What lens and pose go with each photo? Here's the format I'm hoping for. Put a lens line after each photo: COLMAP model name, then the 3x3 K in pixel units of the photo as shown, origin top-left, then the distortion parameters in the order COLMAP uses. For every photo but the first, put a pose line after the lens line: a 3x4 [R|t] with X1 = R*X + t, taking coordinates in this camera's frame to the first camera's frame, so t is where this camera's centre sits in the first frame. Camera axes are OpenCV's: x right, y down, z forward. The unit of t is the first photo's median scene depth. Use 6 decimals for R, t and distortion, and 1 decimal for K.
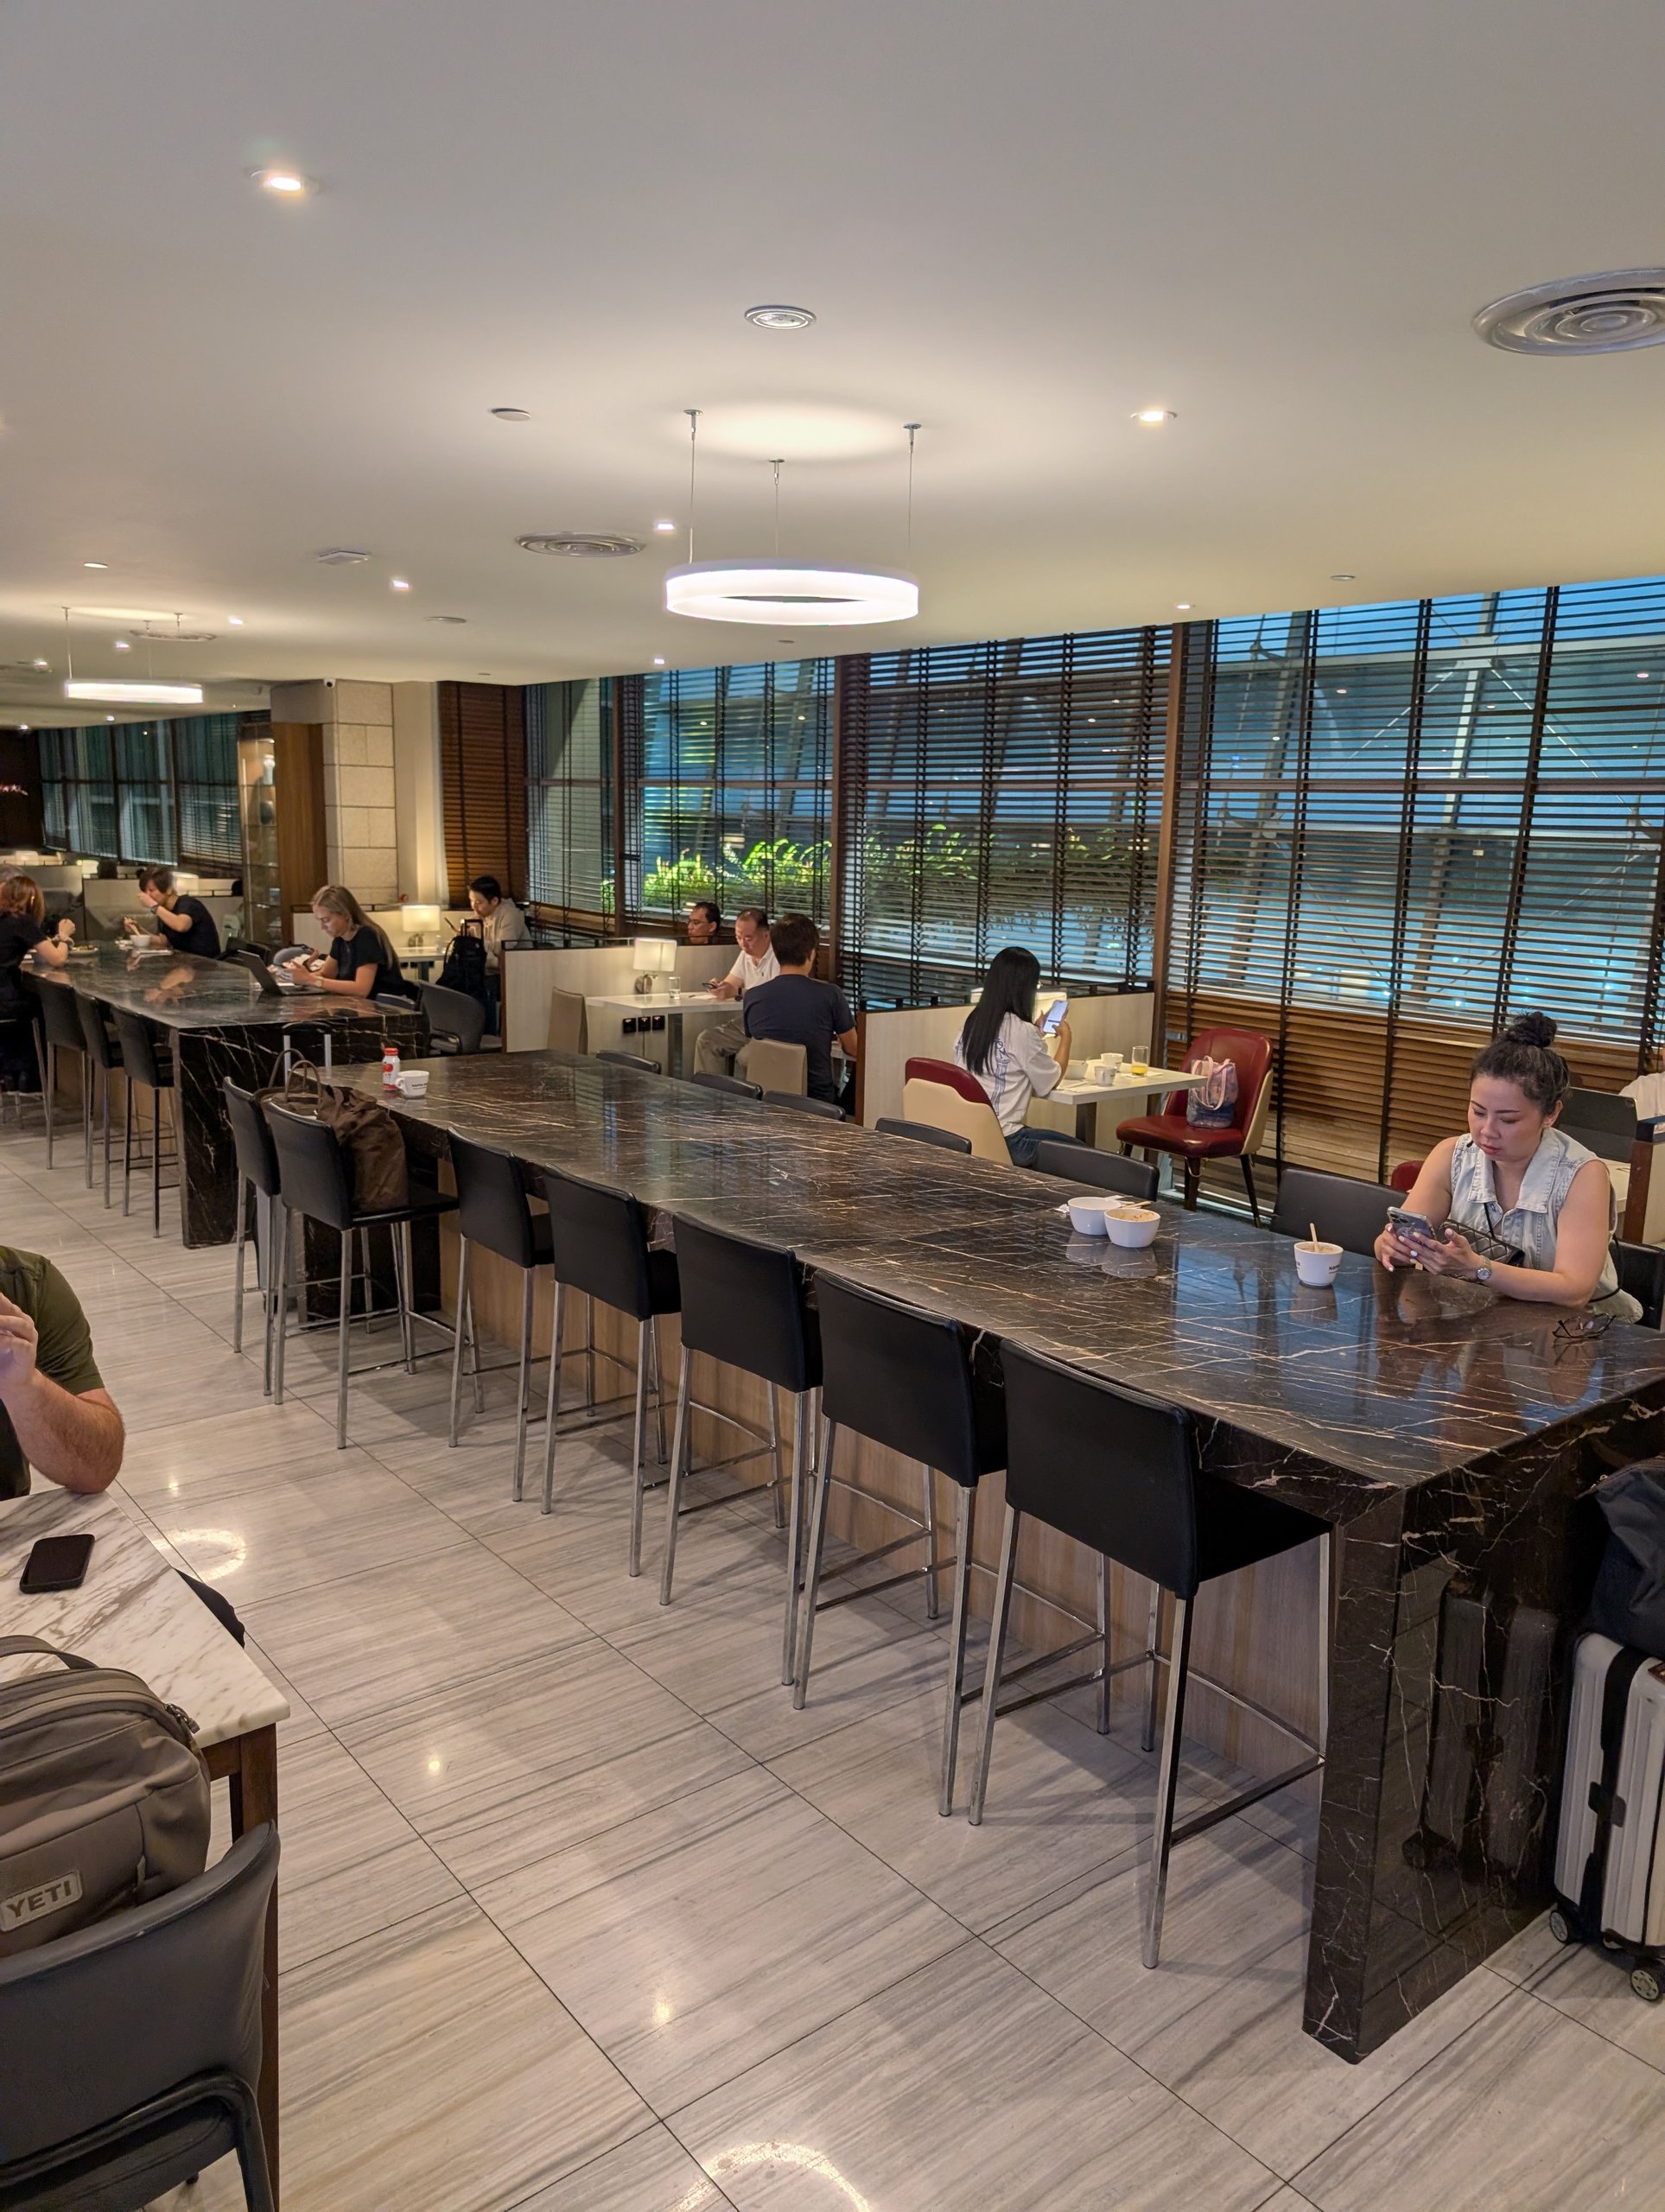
lens RADIAL K [[1602.9, 0, 833.7], [0, 1602.9, 1103.5], [0, 0, 1]] dist [0.049154, 0.001253]
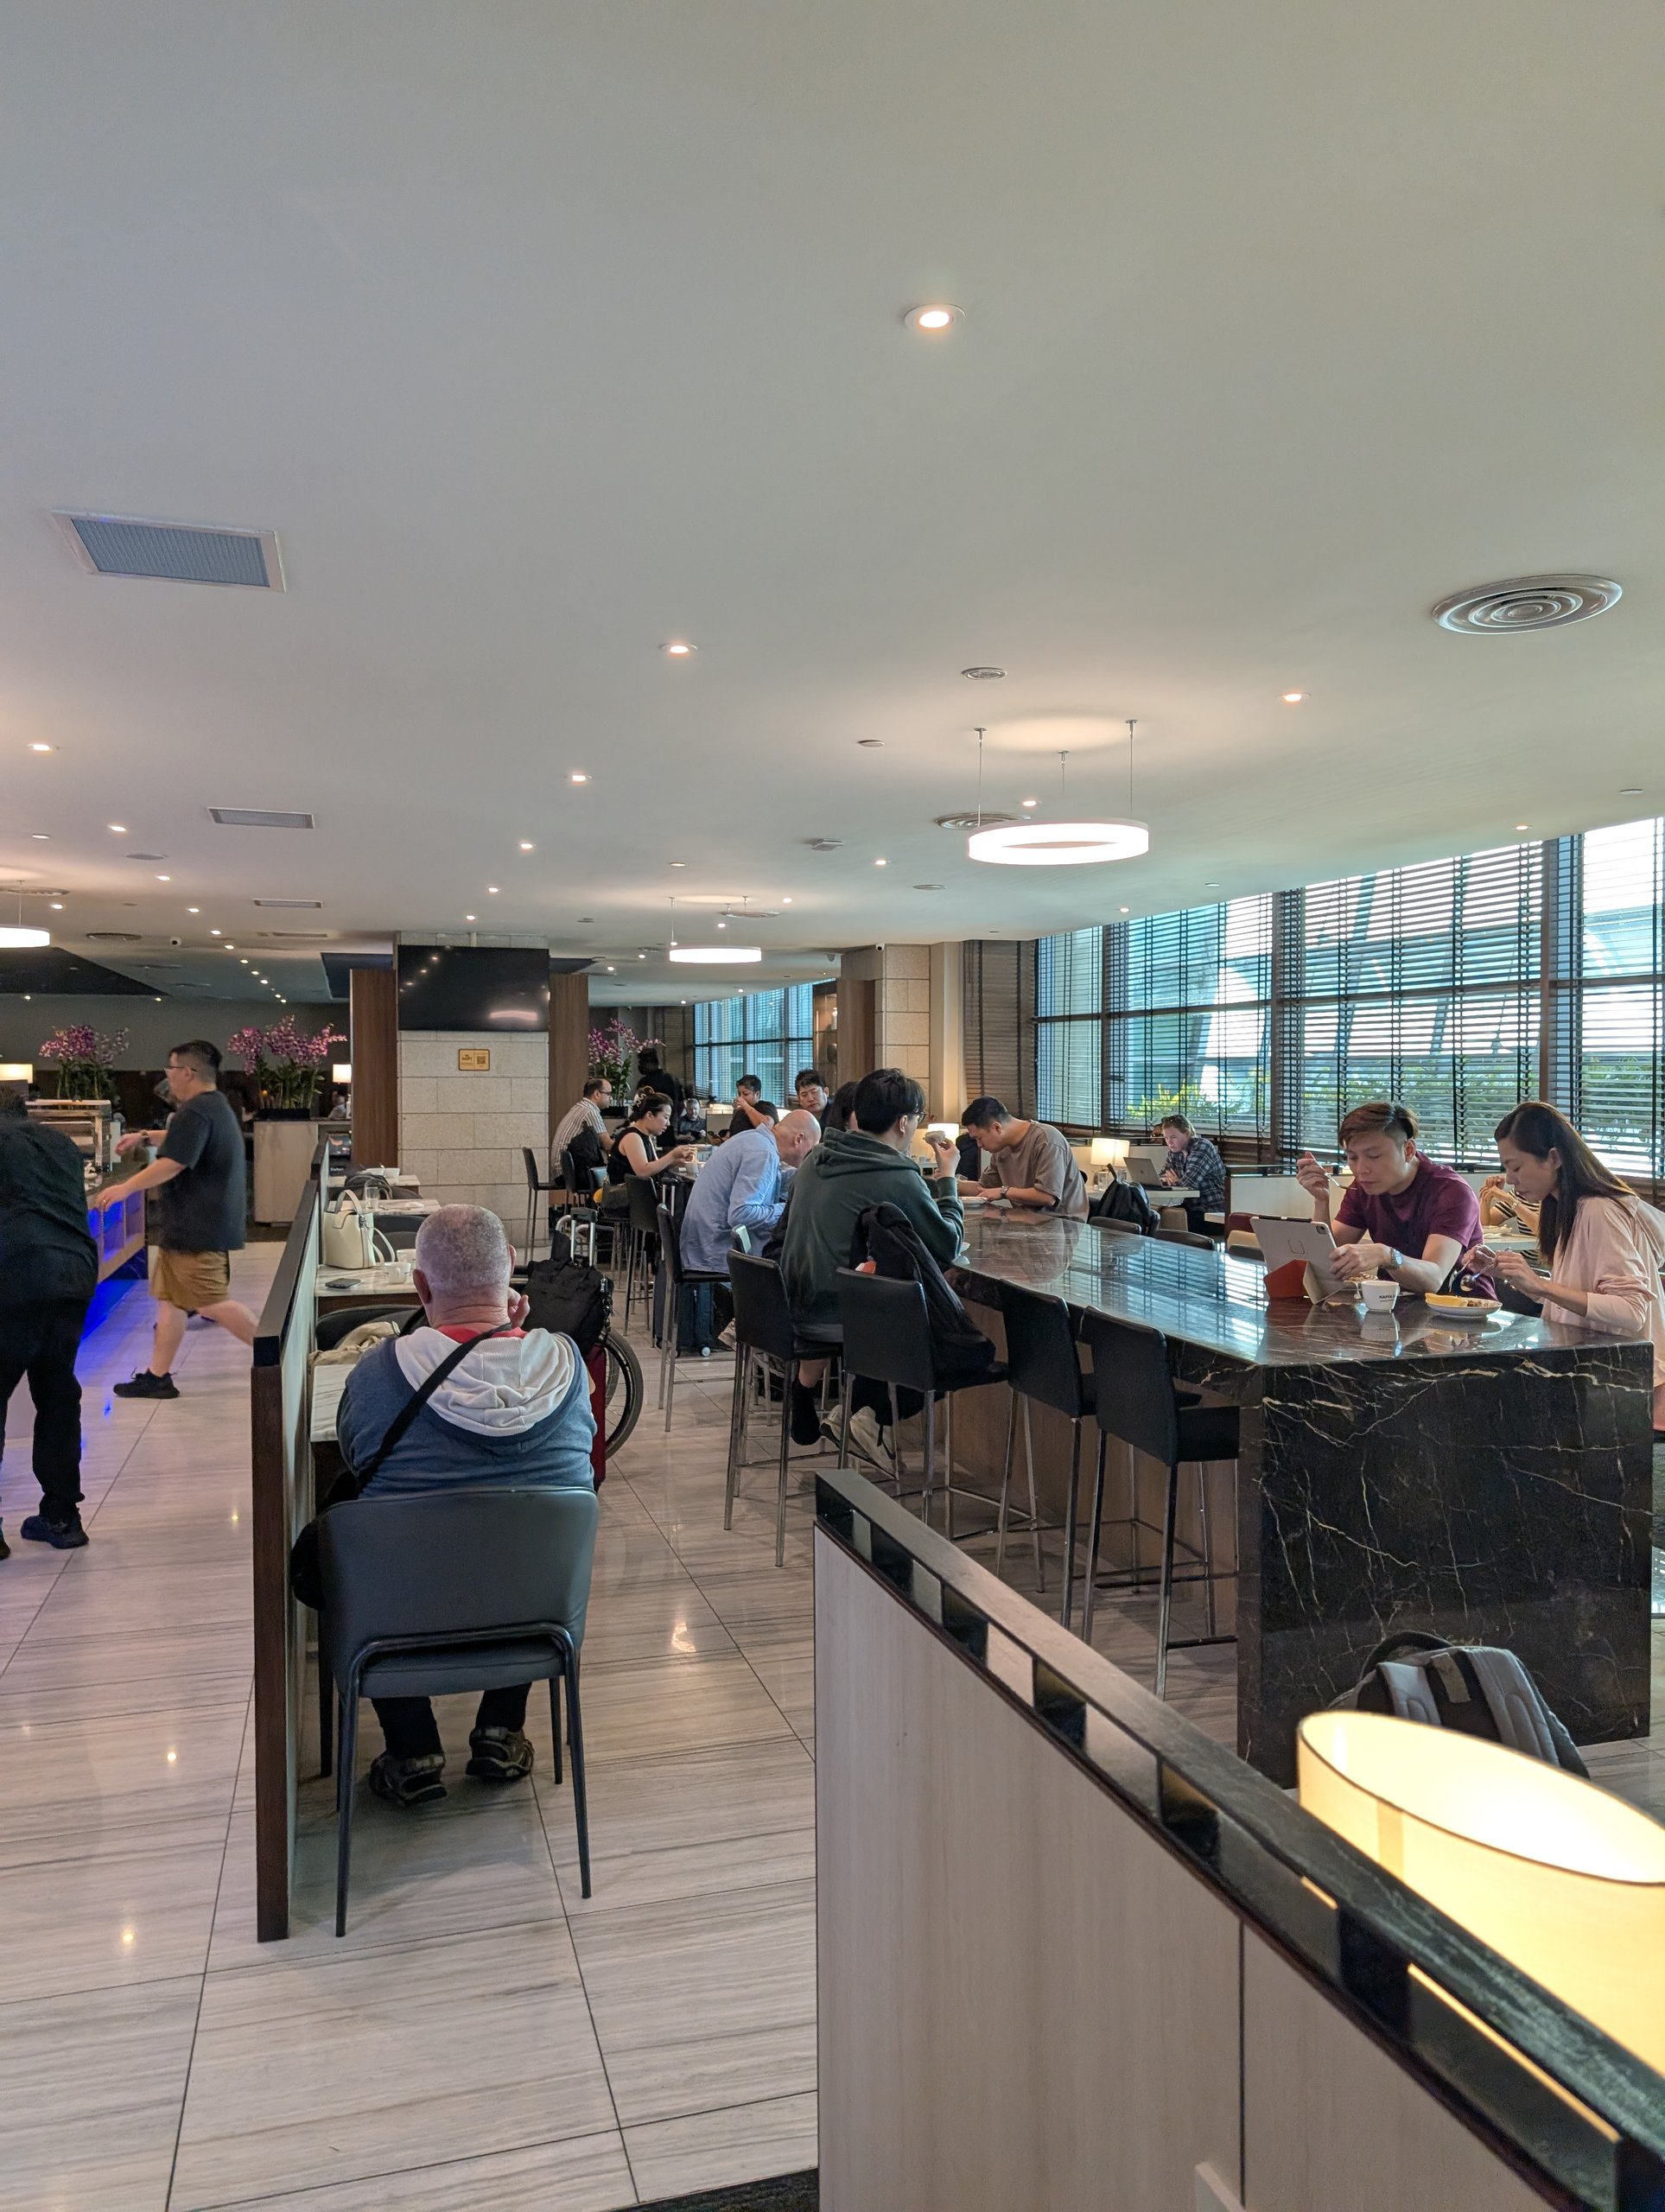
lens RADIAL K [[1602.9, 0, 830.7], [0, 1602.9, 1103.0], [0, 0, 1]] dist [0.049154, 0.001253]
pose [[0.925857, -0.013590, -0.377630, 0.162955], [-0.049235, 0.986496, -0.156212, 0.073741], [0.374653, 0.163222, 0.912685, -0.170254]]
